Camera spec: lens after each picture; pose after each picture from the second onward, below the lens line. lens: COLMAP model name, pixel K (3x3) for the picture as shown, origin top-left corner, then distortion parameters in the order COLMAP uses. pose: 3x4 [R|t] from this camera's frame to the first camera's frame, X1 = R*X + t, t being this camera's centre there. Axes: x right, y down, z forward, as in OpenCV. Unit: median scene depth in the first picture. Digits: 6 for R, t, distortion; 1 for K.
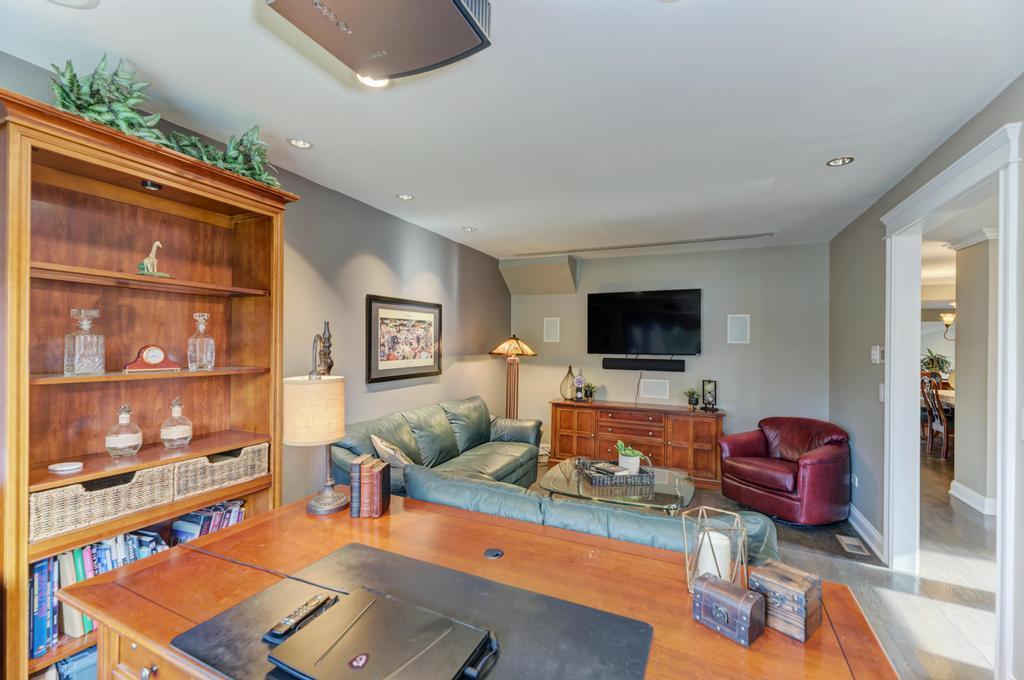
lens RADIAL K [[423.6, 0, 509.3], [0, 423.6, 341.2], [0, 0, 1]] dist [0.000248, -0.000289]
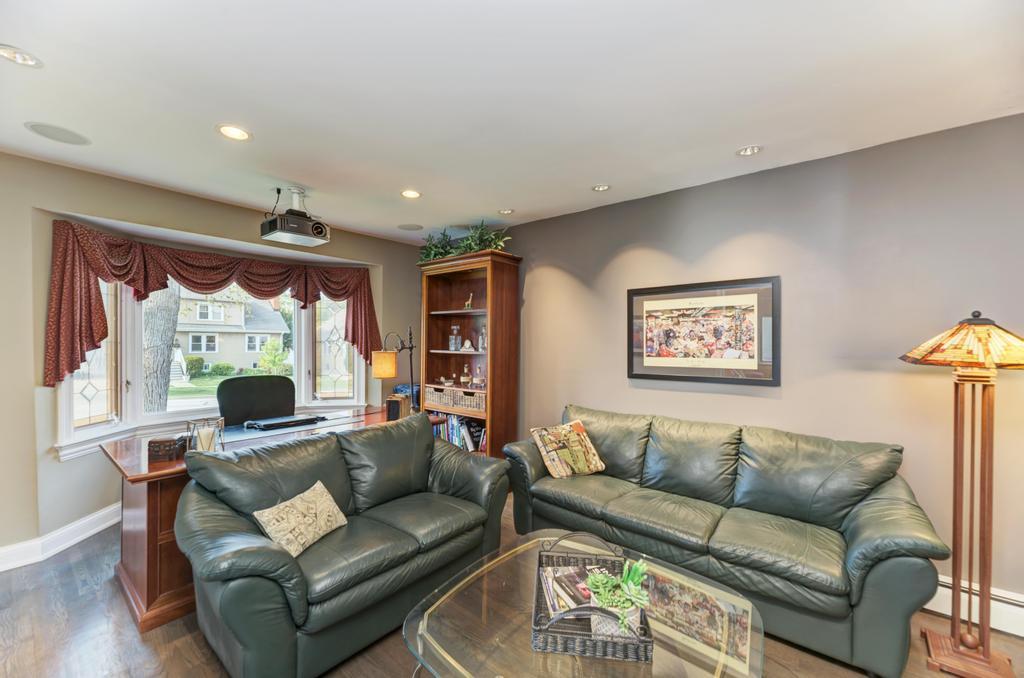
lens RADIAL K [[411.9, 0, 509.3], [0, 411.9, 343.3], [0, 0, 1]] dist [-0.002169, -0.000052]
pose [[-0.250286, 0.004723, -0.968160, 0.640181], [0.007940, 0.999964, 0.002826, 0.011232], [0.968139, -0.006980, -0.250314, 0.905009]]
